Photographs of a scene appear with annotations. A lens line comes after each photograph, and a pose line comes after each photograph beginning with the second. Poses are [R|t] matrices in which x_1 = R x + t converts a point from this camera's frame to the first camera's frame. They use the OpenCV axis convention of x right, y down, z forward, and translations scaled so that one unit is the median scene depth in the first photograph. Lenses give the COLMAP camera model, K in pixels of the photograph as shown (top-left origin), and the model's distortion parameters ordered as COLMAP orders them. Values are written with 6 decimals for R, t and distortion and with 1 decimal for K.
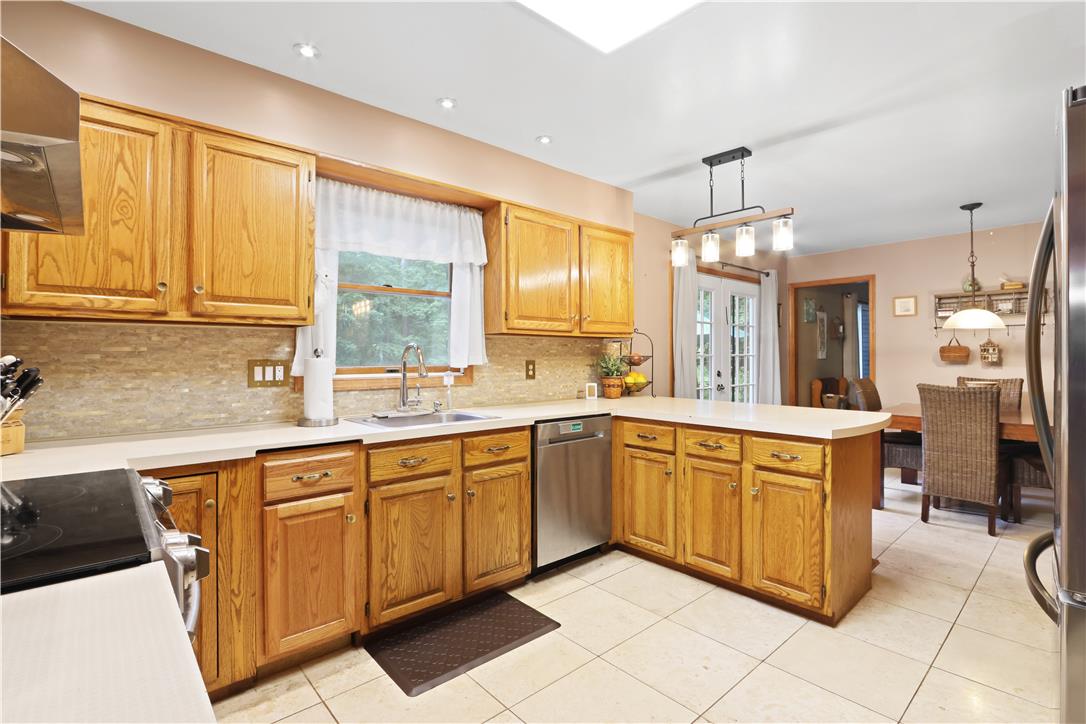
lens RADIAL K [[509.9, 0, 549.4], [0, 509.9, 355.4], [0, 0, 1]] dist [-0.004281, 0.000295]
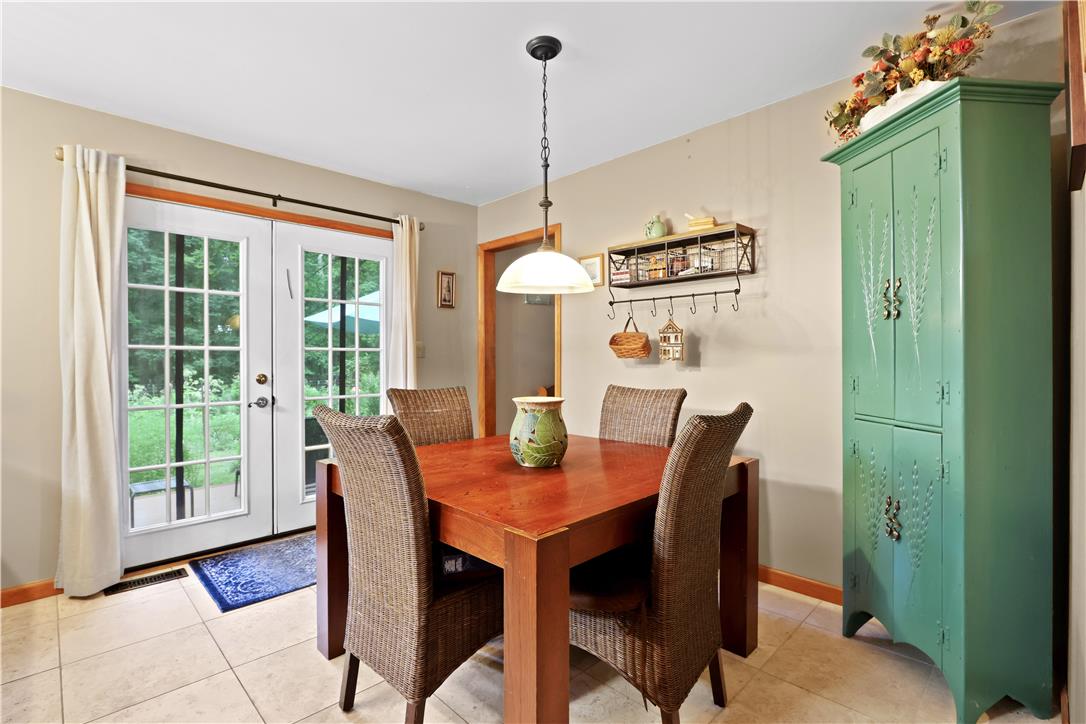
lens RADIAL K [[509.9, 0, 537.1], [0, 509.9, 360.4], [0, 0, 1]] dist [-0.004281, 0.000295]
pose [[0.999363, 0.000702, 0.035690, 0.683241], [-0.000792, 0.999997, 0.002522, 0.012666], [-0.035688, -0.002549, 0.999360, 0.420168]]
